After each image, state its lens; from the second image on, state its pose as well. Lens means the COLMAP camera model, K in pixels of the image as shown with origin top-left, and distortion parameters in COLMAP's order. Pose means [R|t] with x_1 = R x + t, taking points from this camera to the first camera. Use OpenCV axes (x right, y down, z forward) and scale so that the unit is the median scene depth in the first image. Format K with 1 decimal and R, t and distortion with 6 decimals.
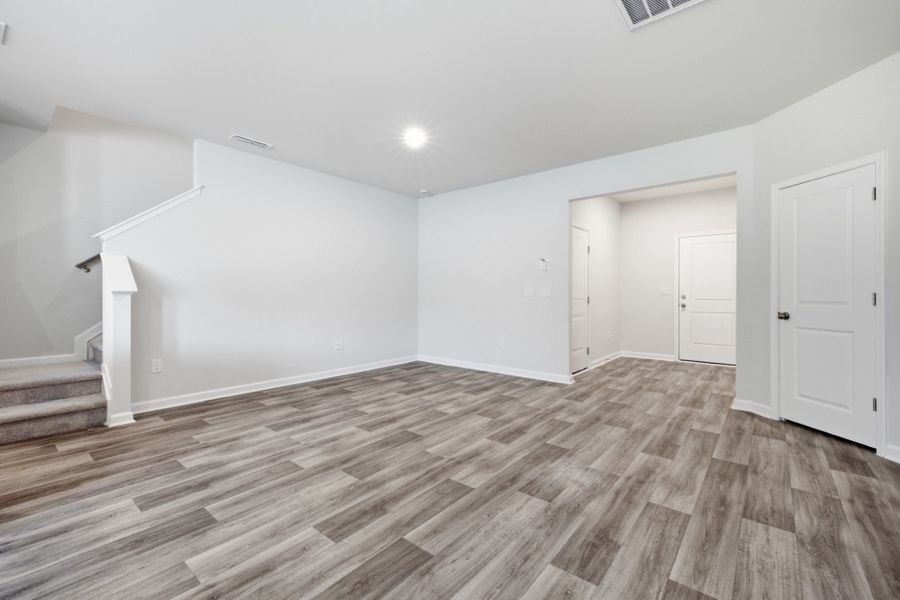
lens RADIAL K [[379.7, 0, 443.9], [0, 379.7, 303.7], [0, 0, 1]] dist [0.003528, 0.000877]
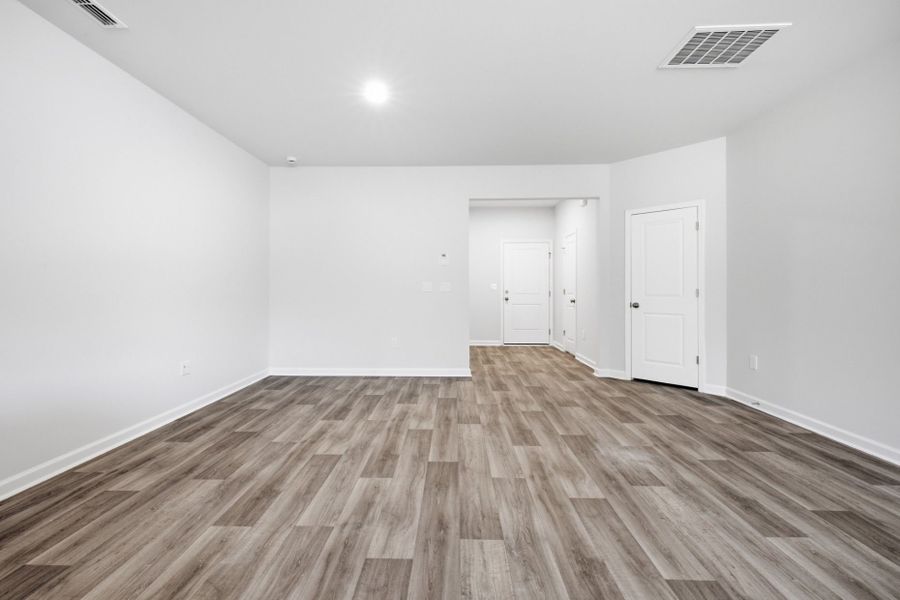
lens RADIAL K [[379.7, 0, 447.6], [0, 379.7, 299.6], [0, 0, 1]] dist [0.003528, 0.000877]
pose [[0.786311, -0.018100, 0.617565, -0.604291], [0.016134, 0.999831, 0.008761, -0.014012], [-0.617620, 0.003075, 0.786471, 0.379822]]
